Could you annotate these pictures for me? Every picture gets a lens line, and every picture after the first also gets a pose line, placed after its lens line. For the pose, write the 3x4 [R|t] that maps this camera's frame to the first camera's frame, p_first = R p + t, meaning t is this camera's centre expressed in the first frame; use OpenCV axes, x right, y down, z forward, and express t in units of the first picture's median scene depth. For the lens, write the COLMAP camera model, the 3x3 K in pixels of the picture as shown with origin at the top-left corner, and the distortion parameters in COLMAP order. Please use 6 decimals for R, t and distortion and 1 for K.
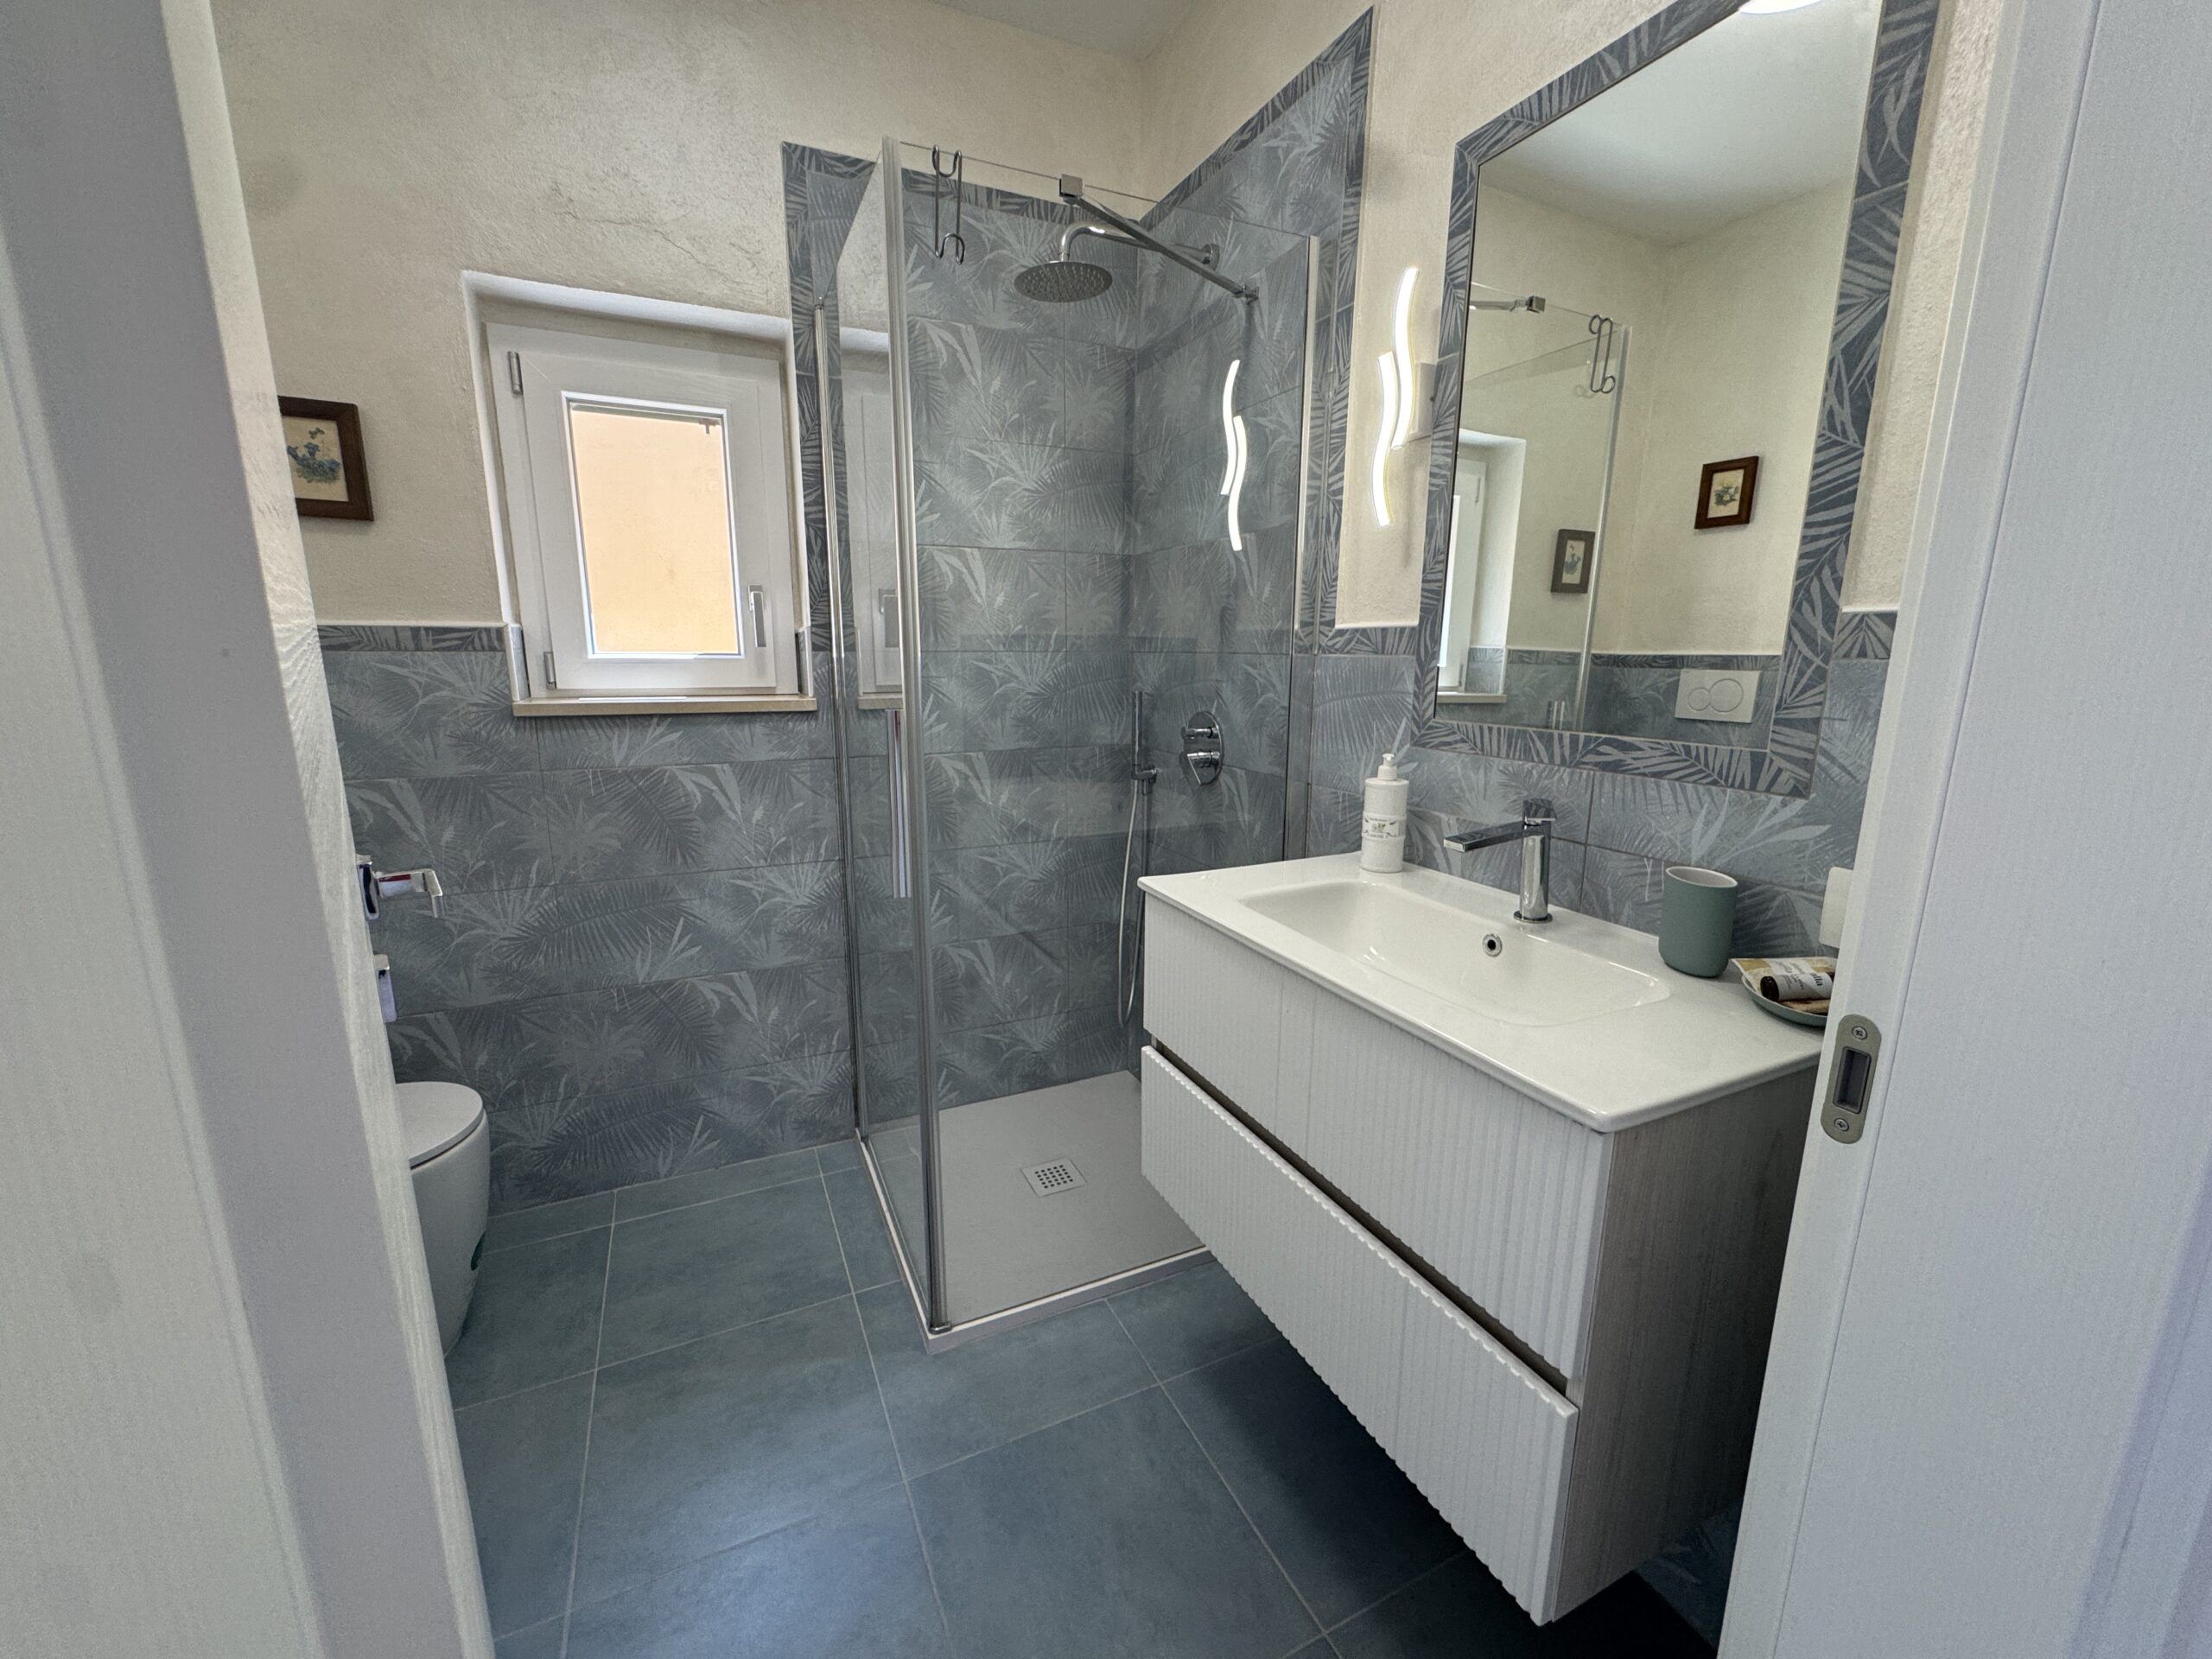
lens RADIAL K [[888.3, 0, 1105.5], [0, 888.3, 828.5], [0, 0, 1]] dist [-0.003242, -0.000012]
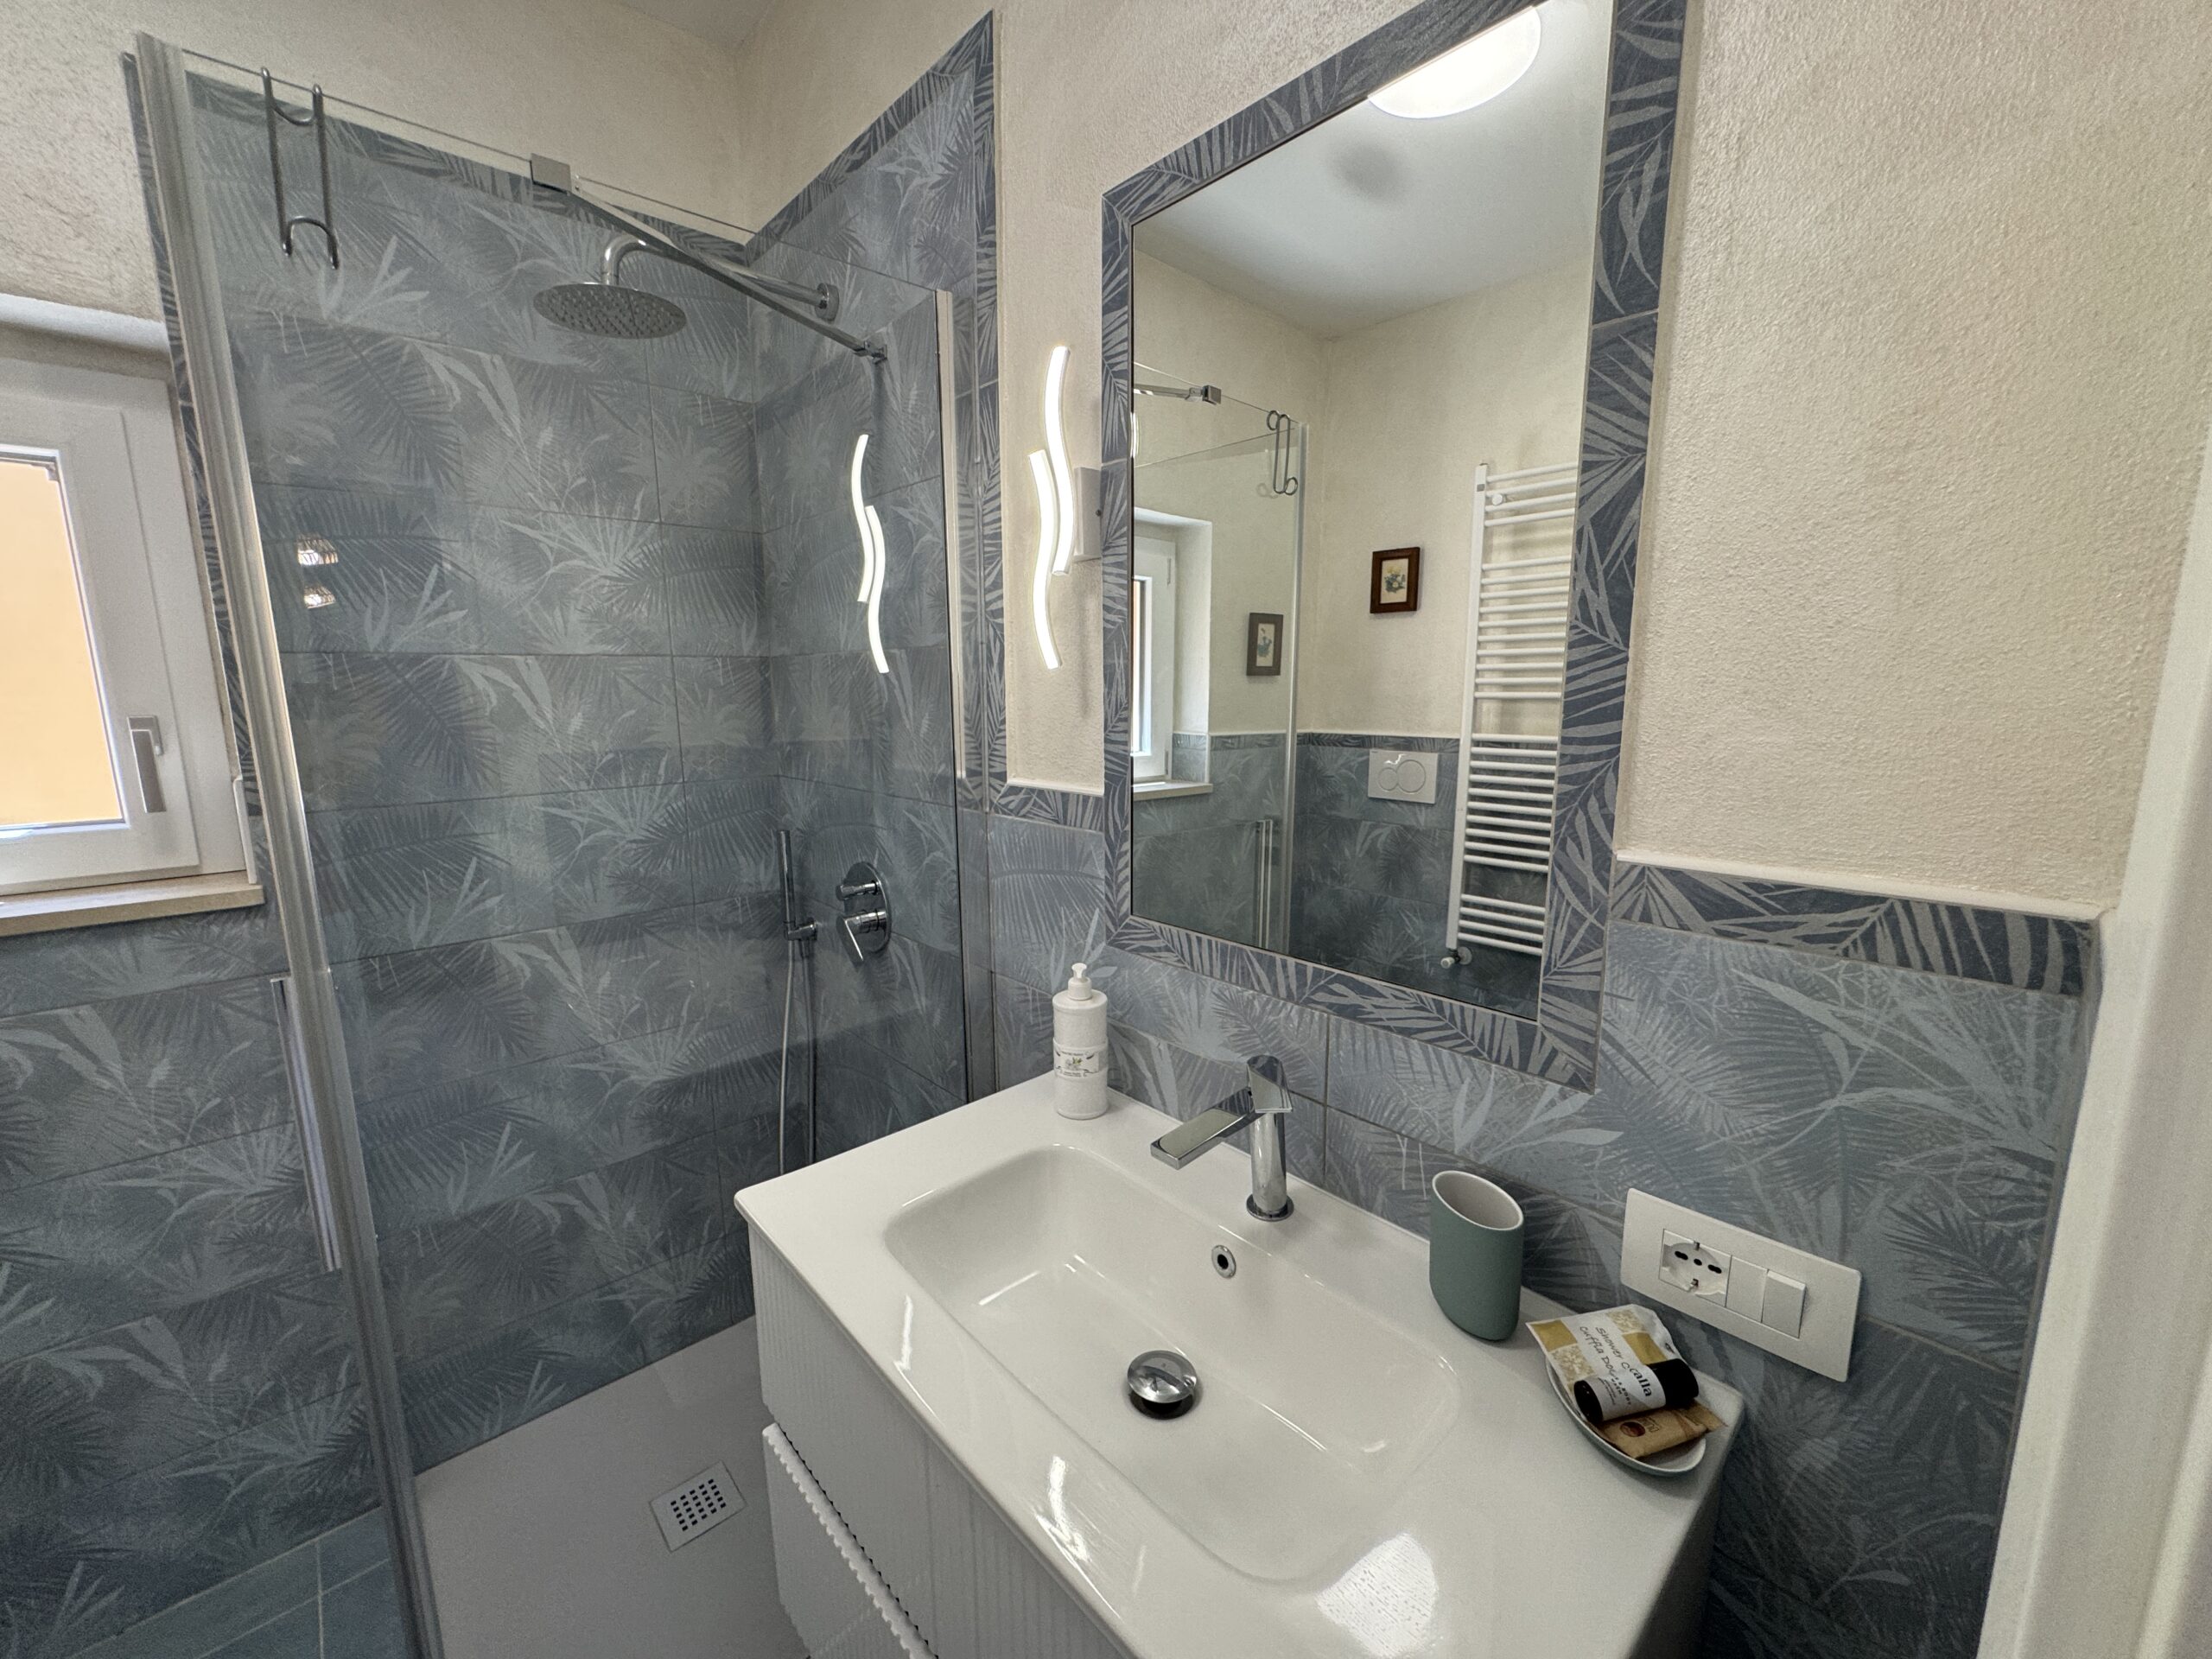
lens RADIAL K [[889.2, 0, 1106.0], [0, 889.2, 829.5], [0, 0, 1]] dist [-0.002929, 0.000541]
pose [[0.954137, -0.062301, 0.292817, 0.102081], [0.072855, 0.997022, -0.025265, -0.148450], [-0.290371, 0.045440, 0.955835, 0.210357]]
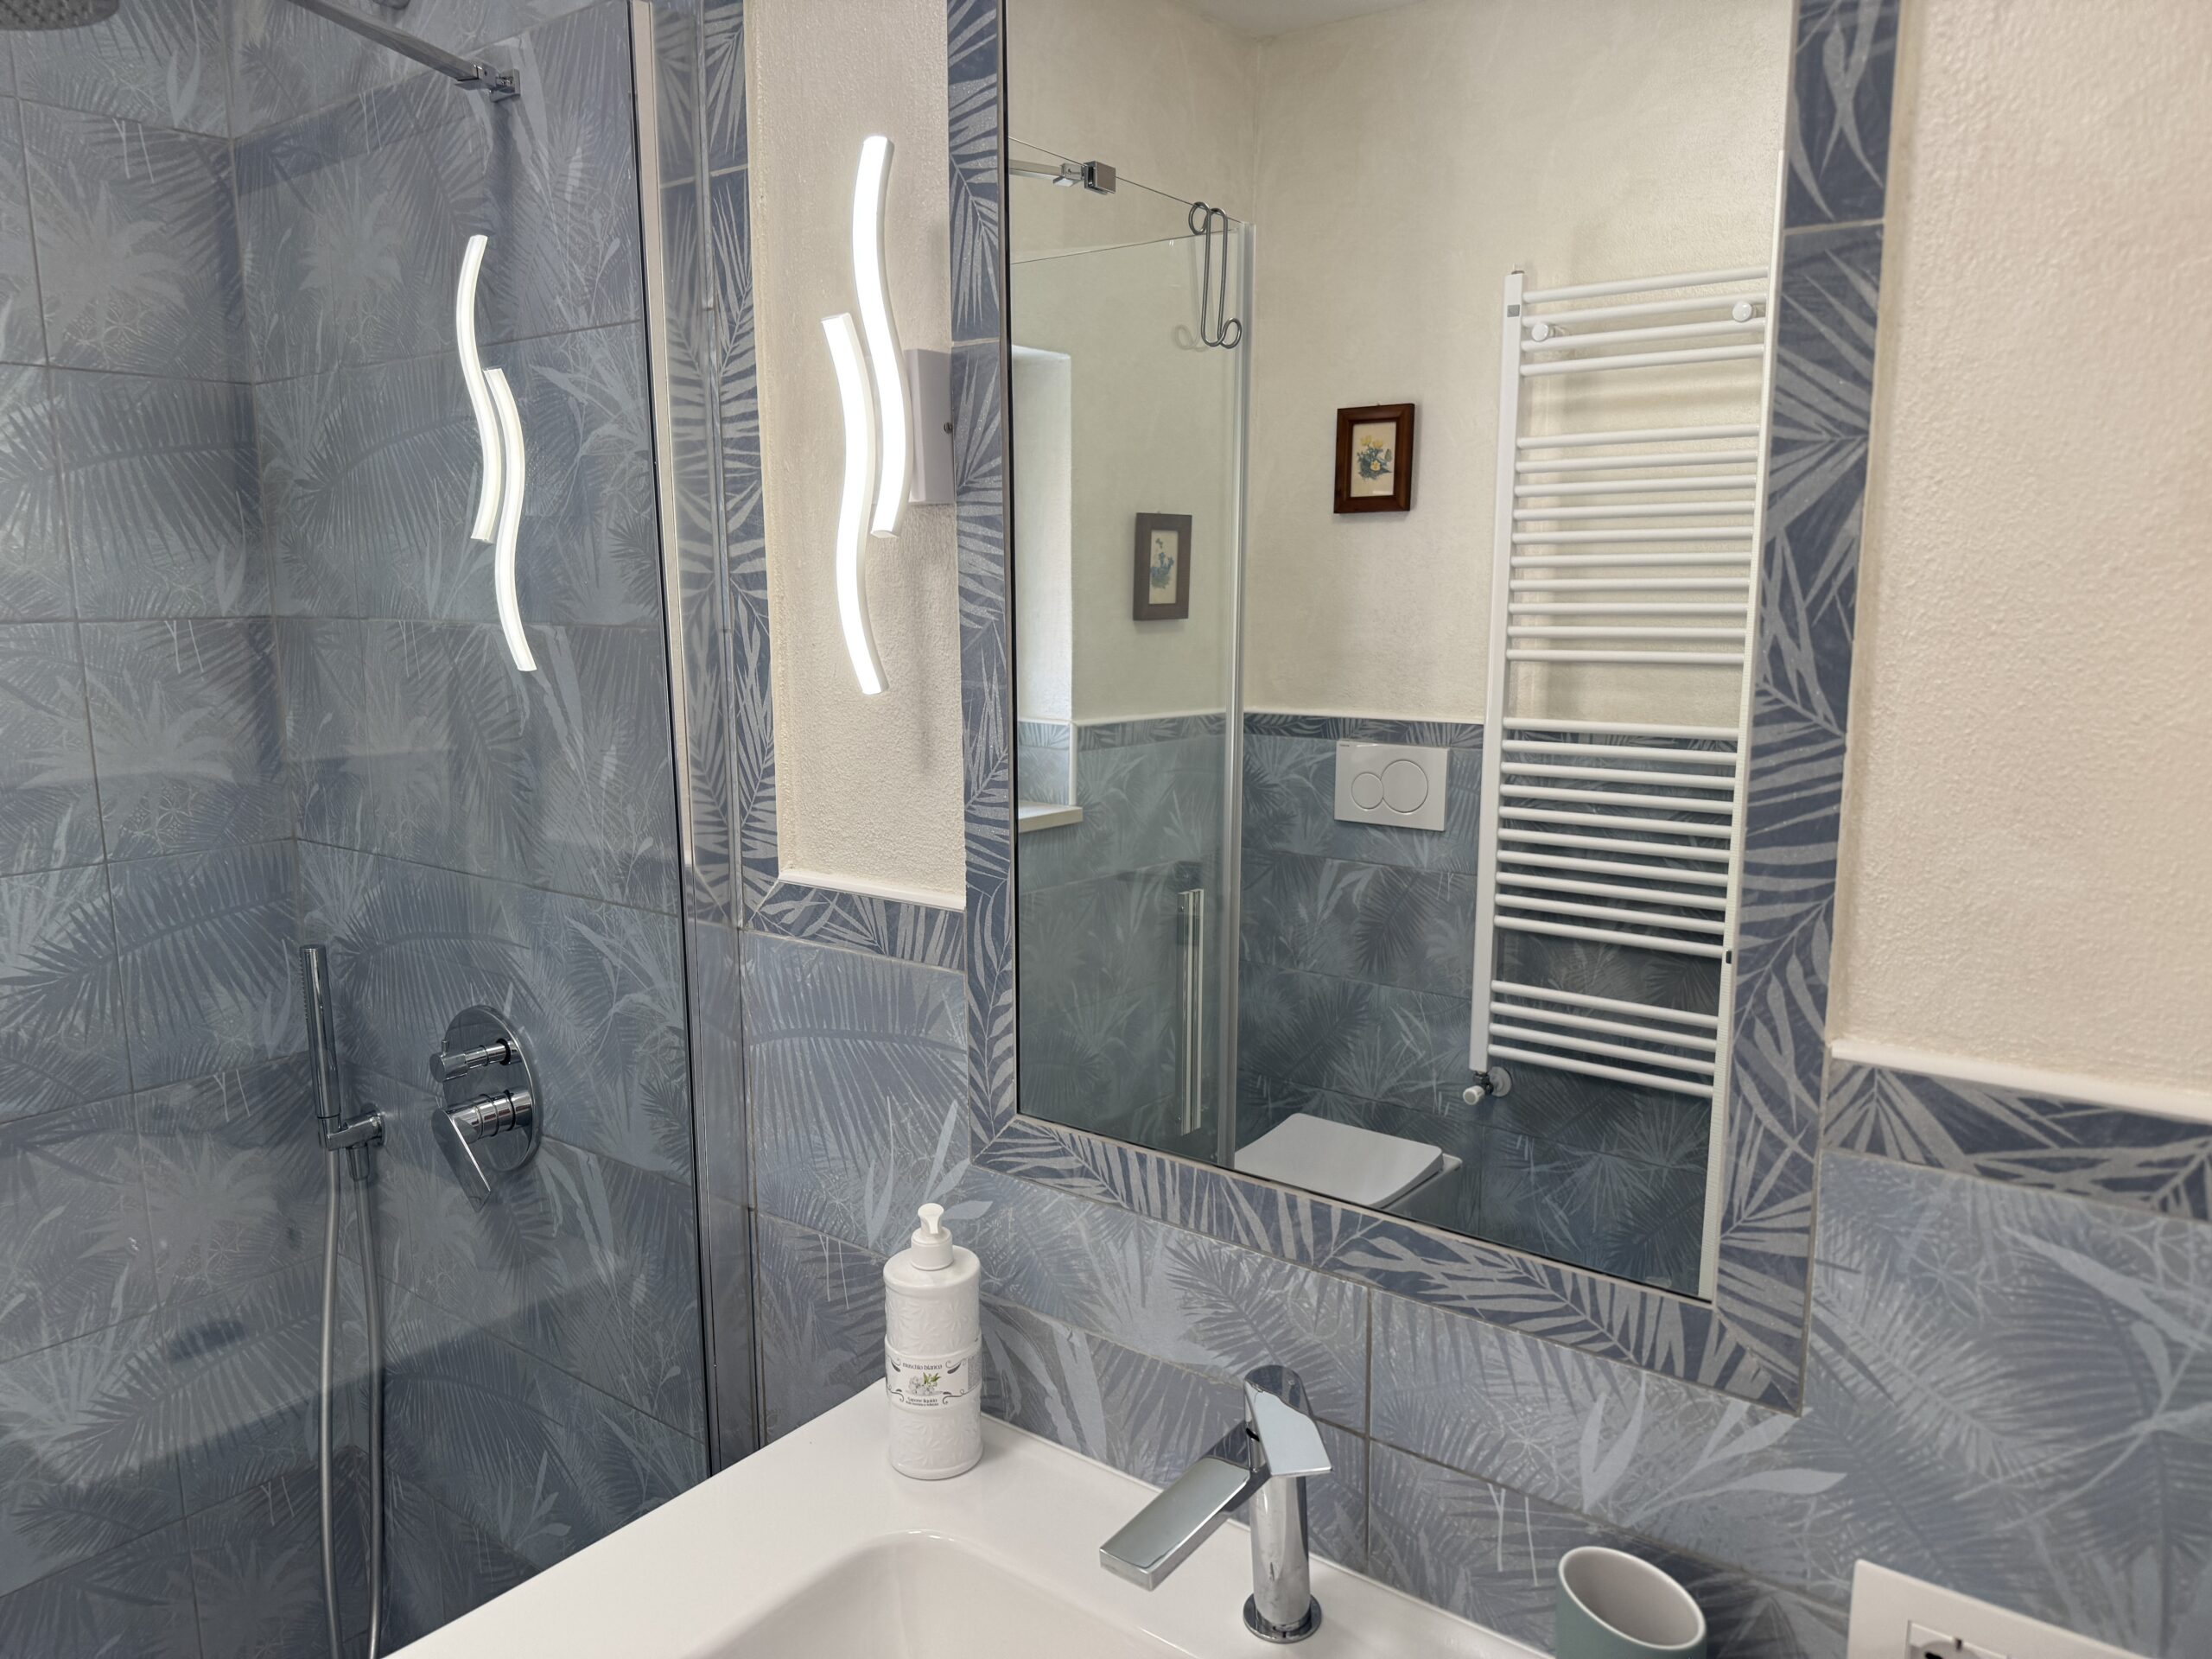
lens RADIAL K [[1565.0, 0, 1126.6], [0, 1565.0, 845.8], [0, 0, 1]] dist [0.038958, -0.054254]
pose [[0.886443, -0.086586, 0.454667, 0.055319], [0.100050, 0.994967, -0.005584, -0.206426], [-0.451895, 0.050439, 0.890644, 0.209820]]
